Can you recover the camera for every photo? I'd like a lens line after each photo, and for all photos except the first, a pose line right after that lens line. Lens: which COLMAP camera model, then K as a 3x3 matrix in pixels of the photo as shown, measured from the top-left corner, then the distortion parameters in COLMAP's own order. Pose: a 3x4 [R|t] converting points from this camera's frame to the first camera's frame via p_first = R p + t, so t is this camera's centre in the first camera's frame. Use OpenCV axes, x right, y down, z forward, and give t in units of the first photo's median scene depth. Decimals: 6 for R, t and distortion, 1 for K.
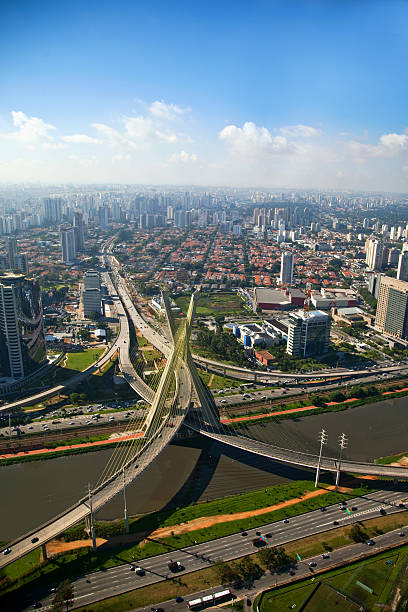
lens RADIAL K [[467.5, 0, 204.0], [0, 467.5, 306.0], [0, 0, 1]] dist [-0.106285, 0.005315]
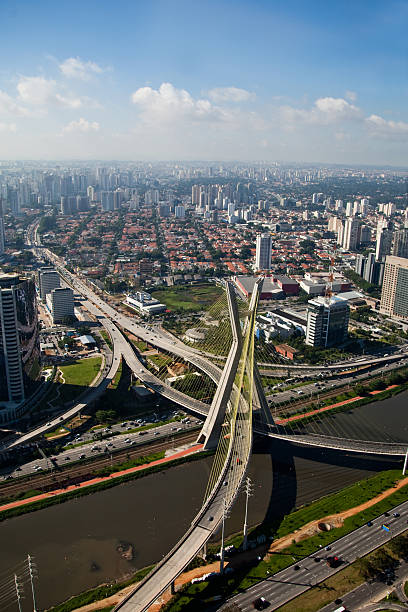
lens RADIAL K [[557.1, 0, 204.0], [0, 557.1, 326.0], [0, 0, 1]] dist [-0.115018, -0.000411]
pose [[0.973558, -0.074880, 0.215818, -0.216996], [0.065783, 0.996628, 0.049037, -0.001440], [-0.218762, -0.033543, 0.975201, -0.012084]]
